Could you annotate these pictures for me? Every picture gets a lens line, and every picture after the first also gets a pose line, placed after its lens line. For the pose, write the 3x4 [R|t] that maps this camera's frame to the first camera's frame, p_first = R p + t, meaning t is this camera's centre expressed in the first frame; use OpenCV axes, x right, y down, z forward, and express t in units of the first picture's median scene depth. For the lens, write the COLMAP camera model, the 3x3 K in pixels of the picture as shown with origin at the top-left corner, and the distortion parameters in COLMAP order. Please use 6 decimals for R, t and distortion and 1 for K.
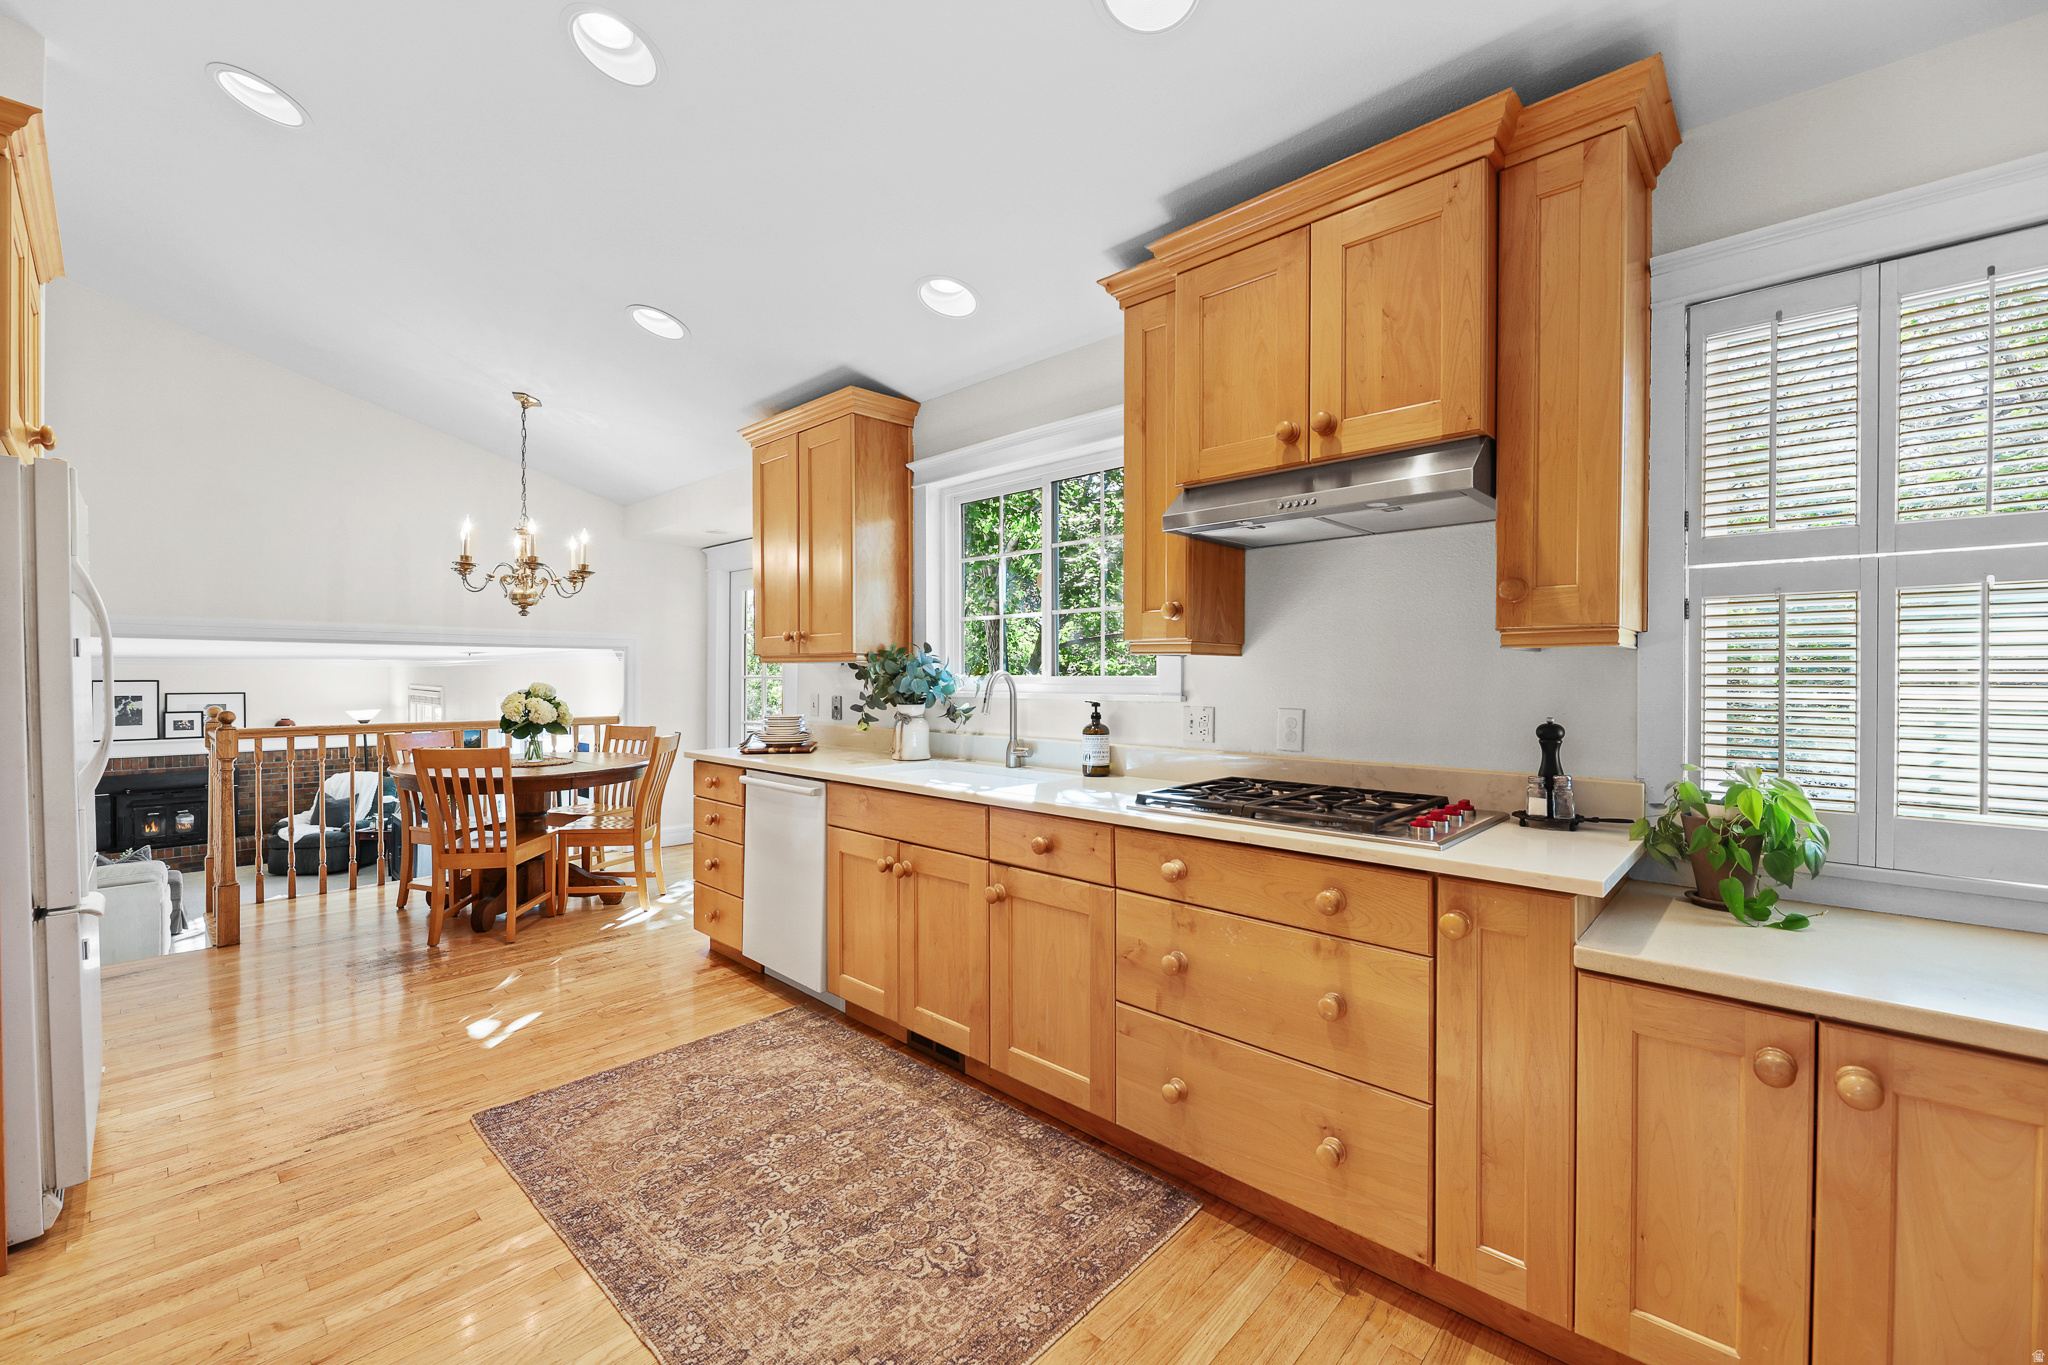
lens RADIAL K [[831.1, 0, 1020.8], [0, 831.1, 681.6], [0, 0, 1]] dist [-0.001399, -0.003284]
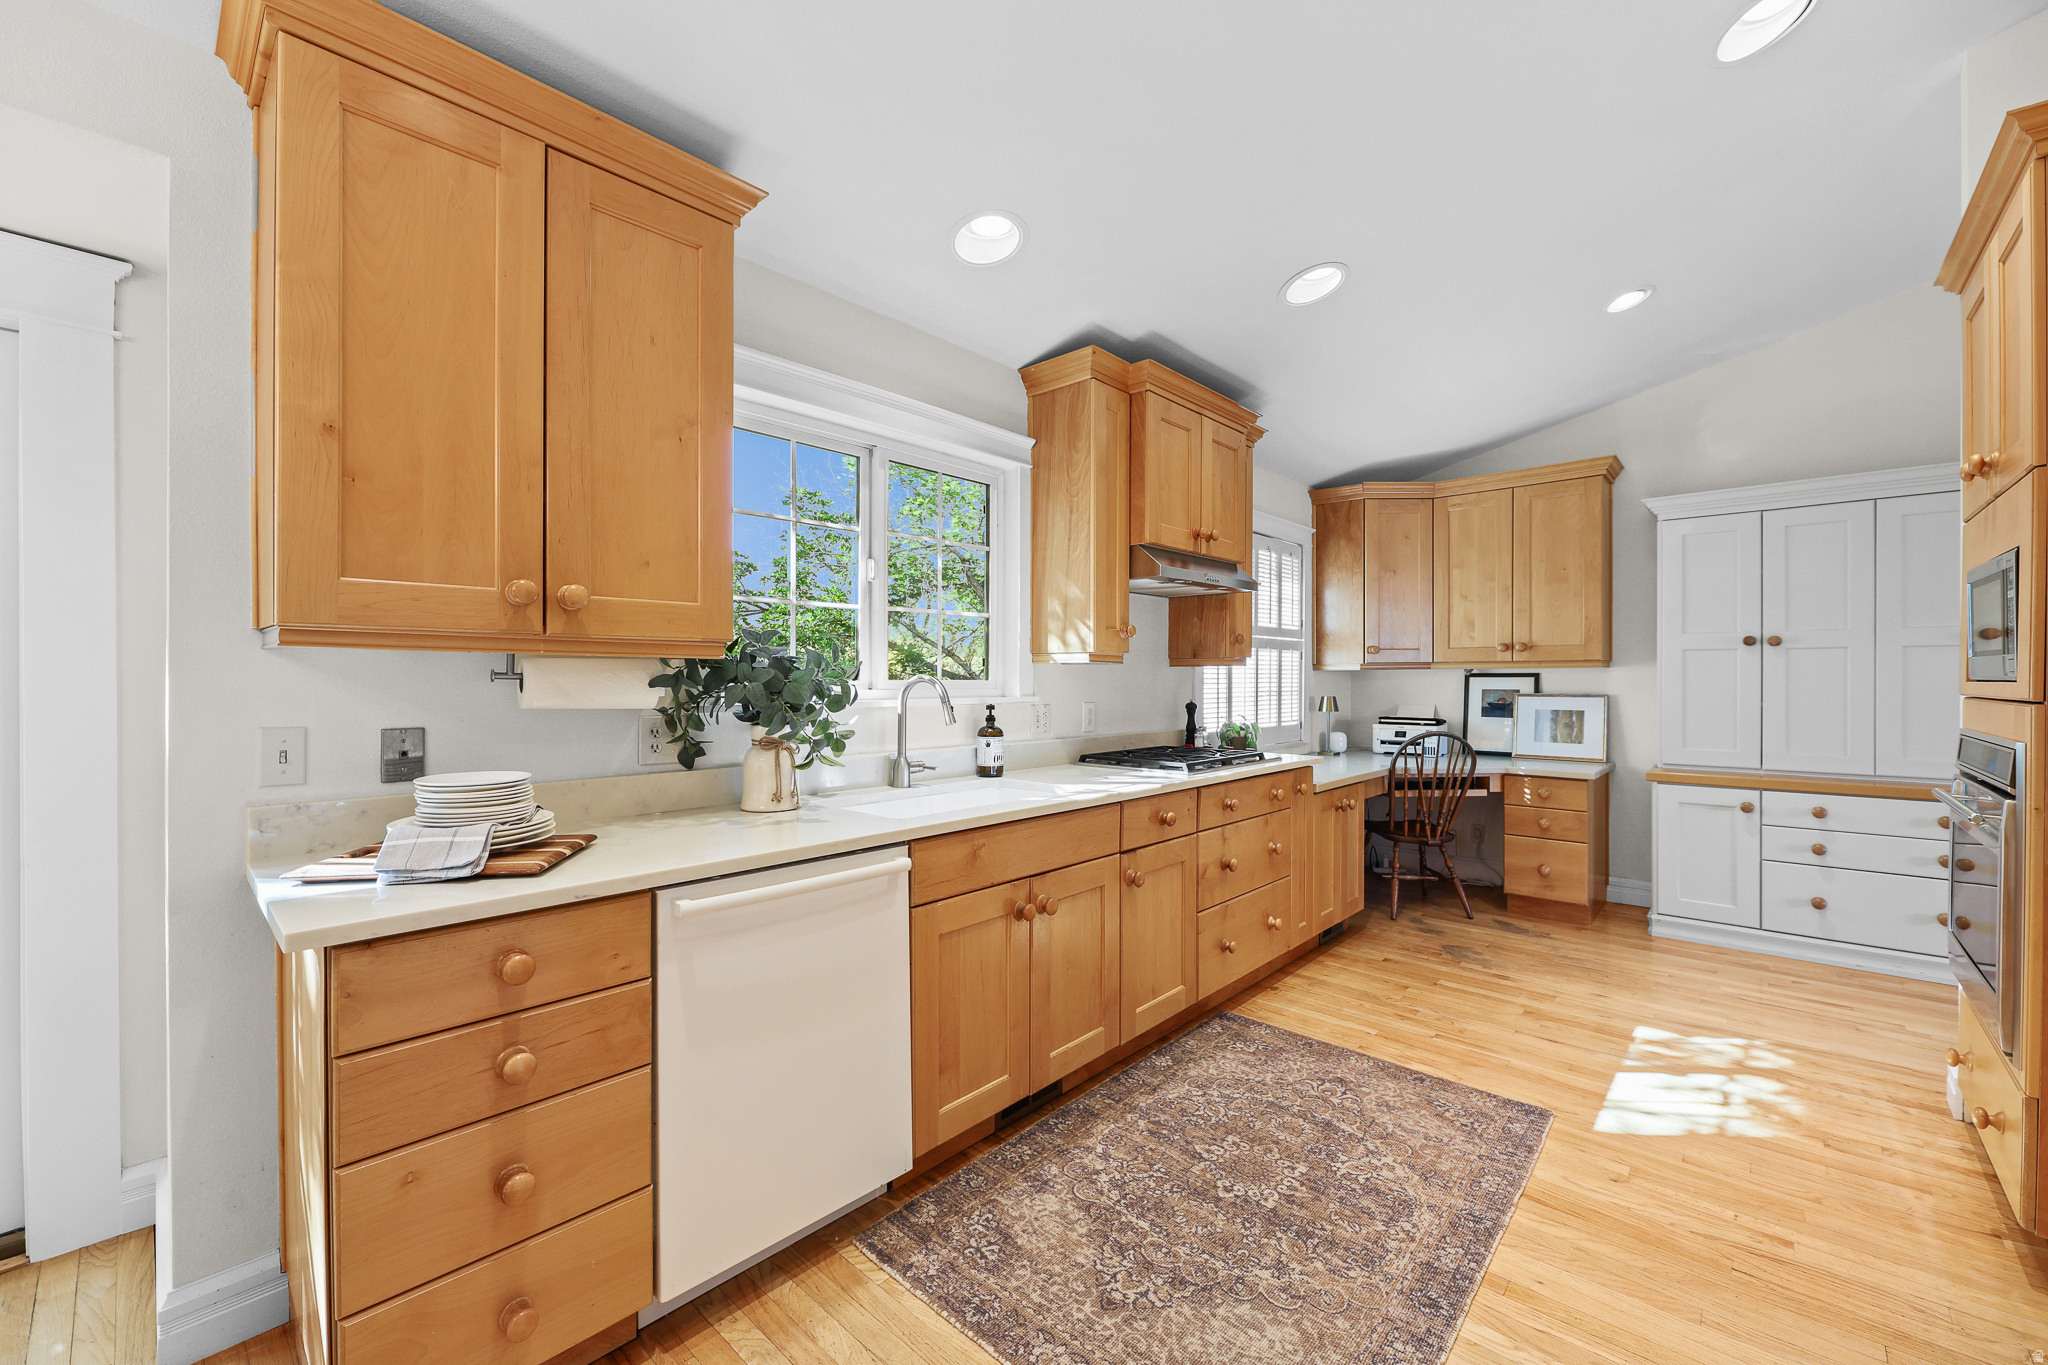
lens RADIAL K [[818.2, 0, 1026.2], [0, 818.2, 681.5], [0, 0, 1]] dist [0.000249, -0.002996]
pose [[-0.012307, -0.005407, 0.999910, -1.326751], [0.005935, 0.999967, 0.005480, -0.014505], [-0.999907, 0.006002, -0.012274, 1.379167]]
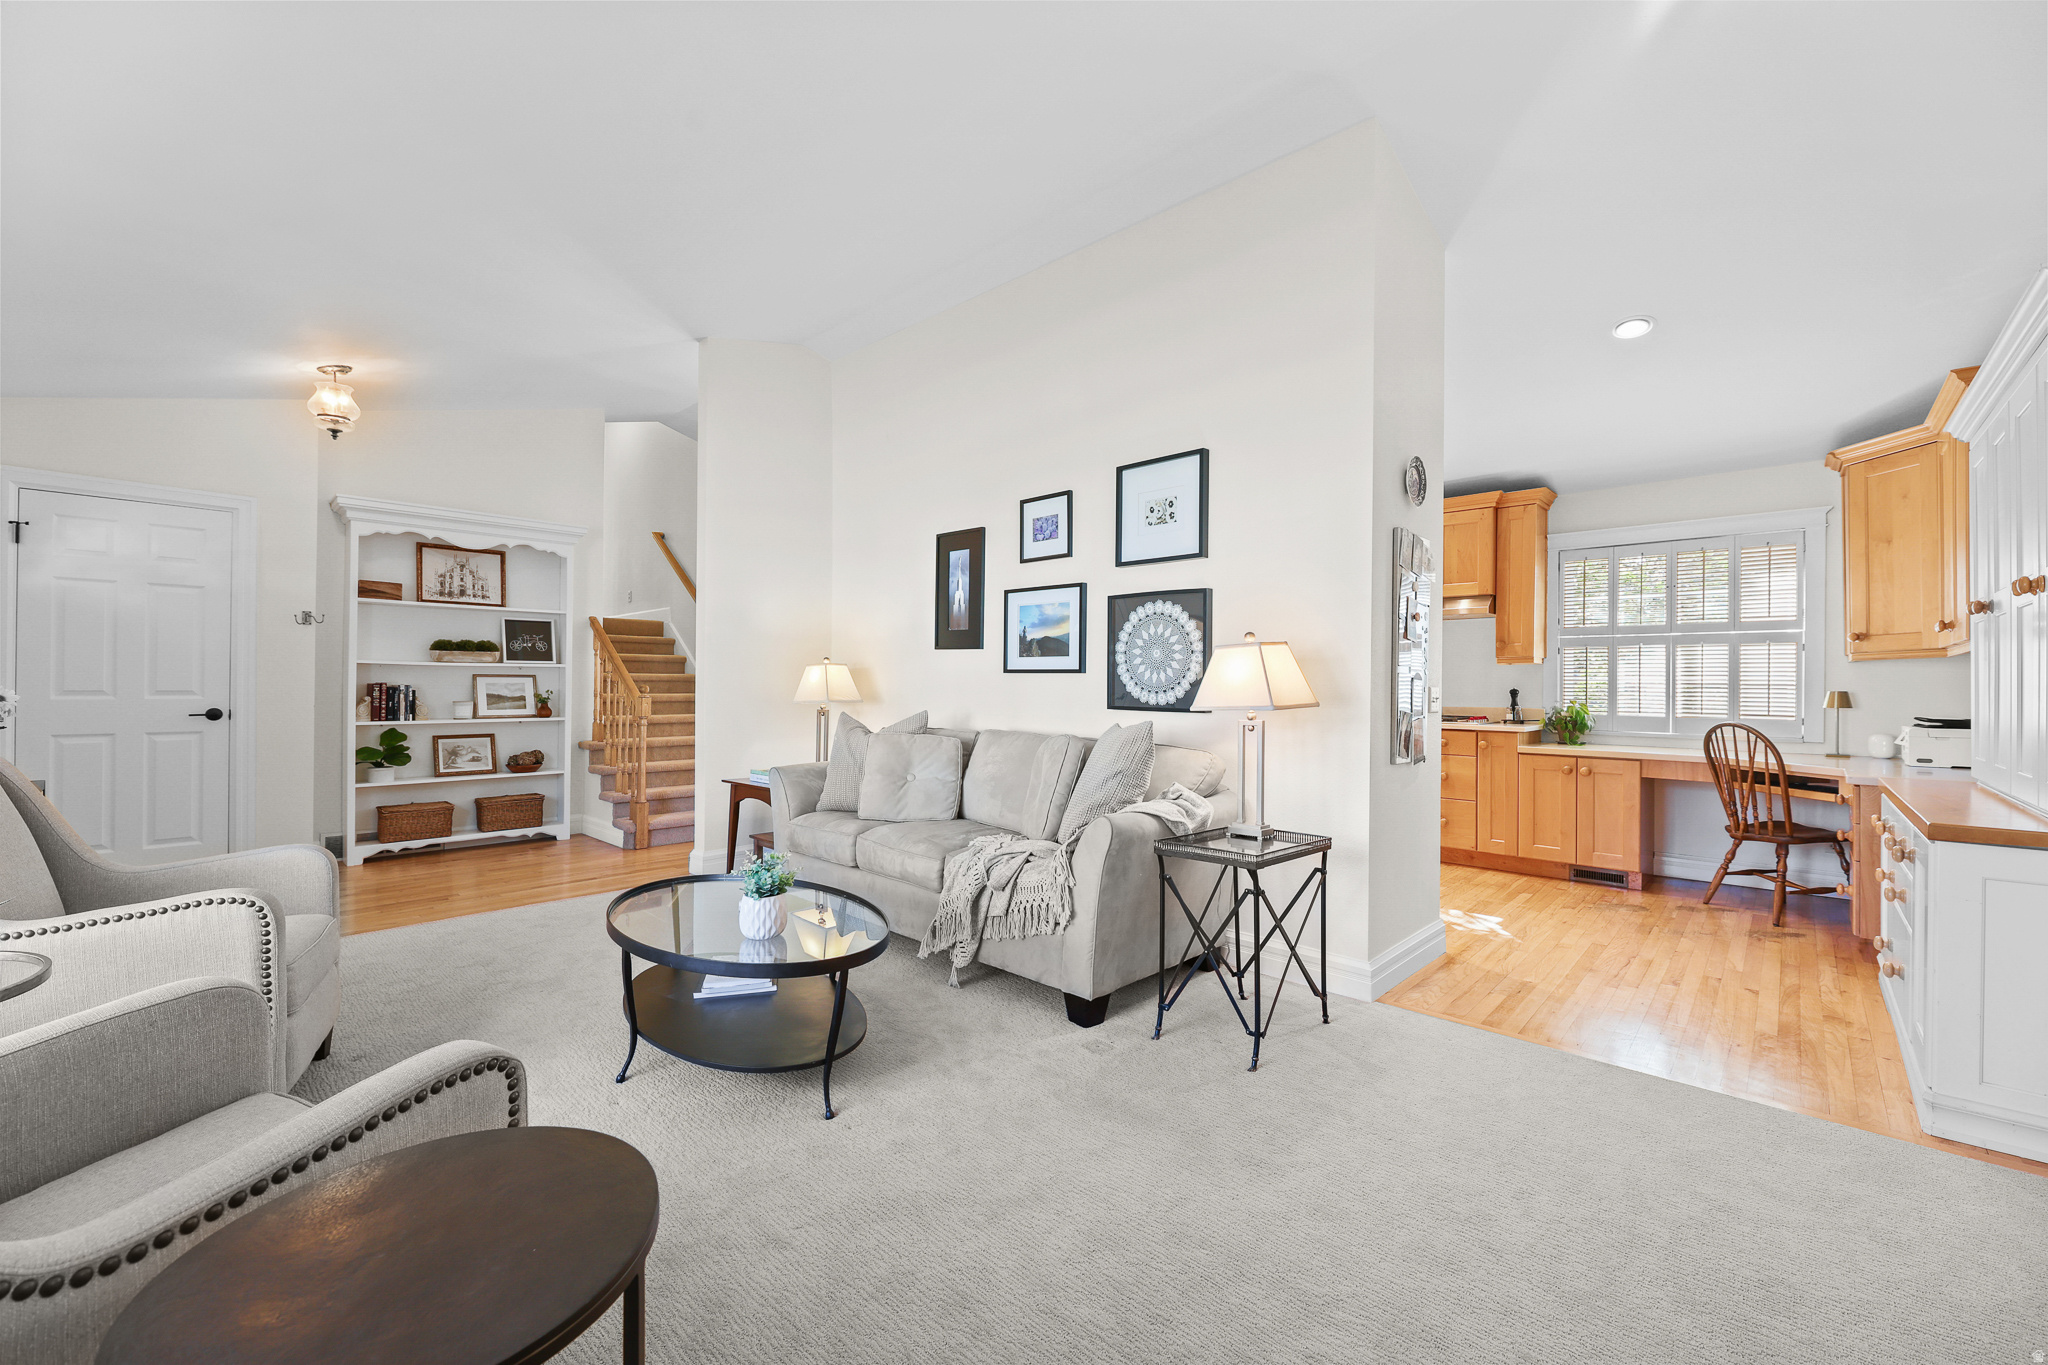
lens RADIAL K [[818.2, 0, 1026.2], [0, 818.2, 681.5], [0, 0, 1]] dist [0.000249, -0.002996]
pose [[0.999956, 0.009264, 0.001411, -1.048802], [-0.009249, 0.999906, -0.010165, 0.067137], [-0.001505, 0.010152, 0.999947, -1.815679]]
